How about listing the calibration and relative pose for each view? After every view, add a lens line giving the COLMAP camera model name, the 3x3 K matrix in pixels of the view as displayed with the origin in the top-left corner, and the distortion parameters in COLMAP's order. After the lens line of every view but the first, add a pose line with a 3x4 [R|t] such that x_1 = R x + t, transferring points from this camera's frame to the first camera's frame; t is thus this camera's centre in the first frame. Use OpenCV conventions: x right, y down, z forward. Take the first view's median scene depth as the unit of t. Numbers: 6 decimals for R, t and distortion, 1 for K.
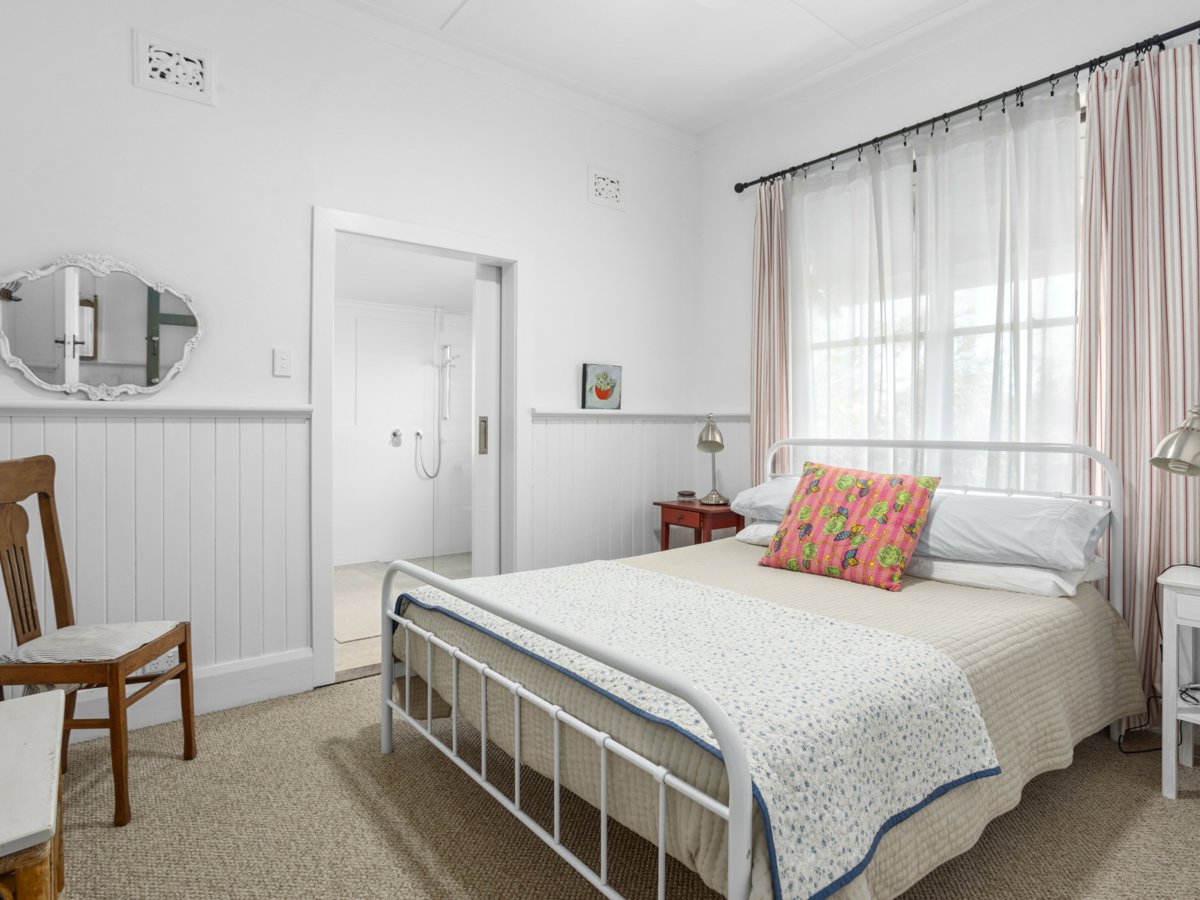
lens RADIAL K [[648.8, 0, 601.7], [0, 648.8, 425.7], [0, 0, 1]] dist [-0.089716, 0.045033]
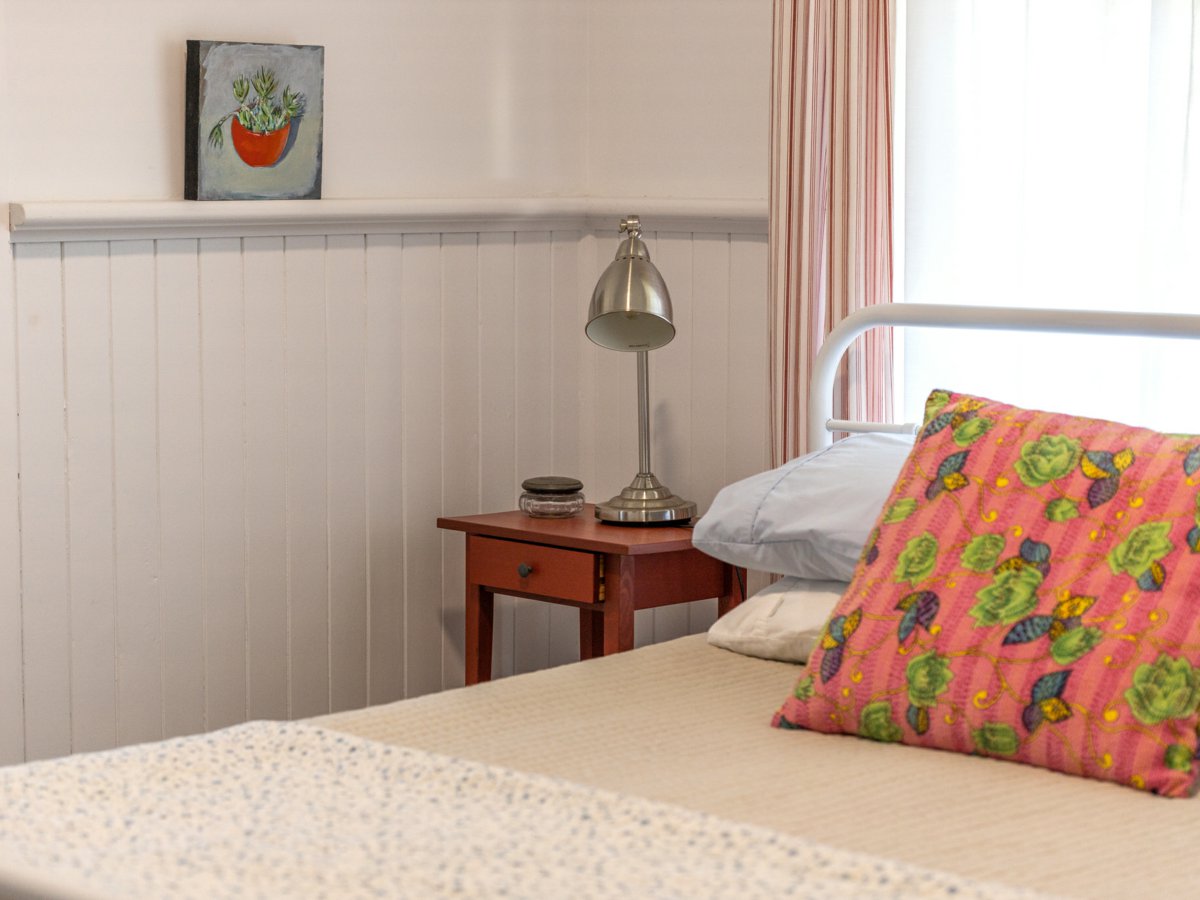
lens RADIAL K [[2677.9, 0, 600.0], [0, 2677.9, 450.0], [0, 0, 1]] dist [-0.080739, 0.037978]
pose [[0.990768, -0.014361, 0.134803, -0.013109], [-0.000214, 0.994206, 0.107487, -0.056376], [-0.135566, -0.106524, 0.985025, -0.257055]]
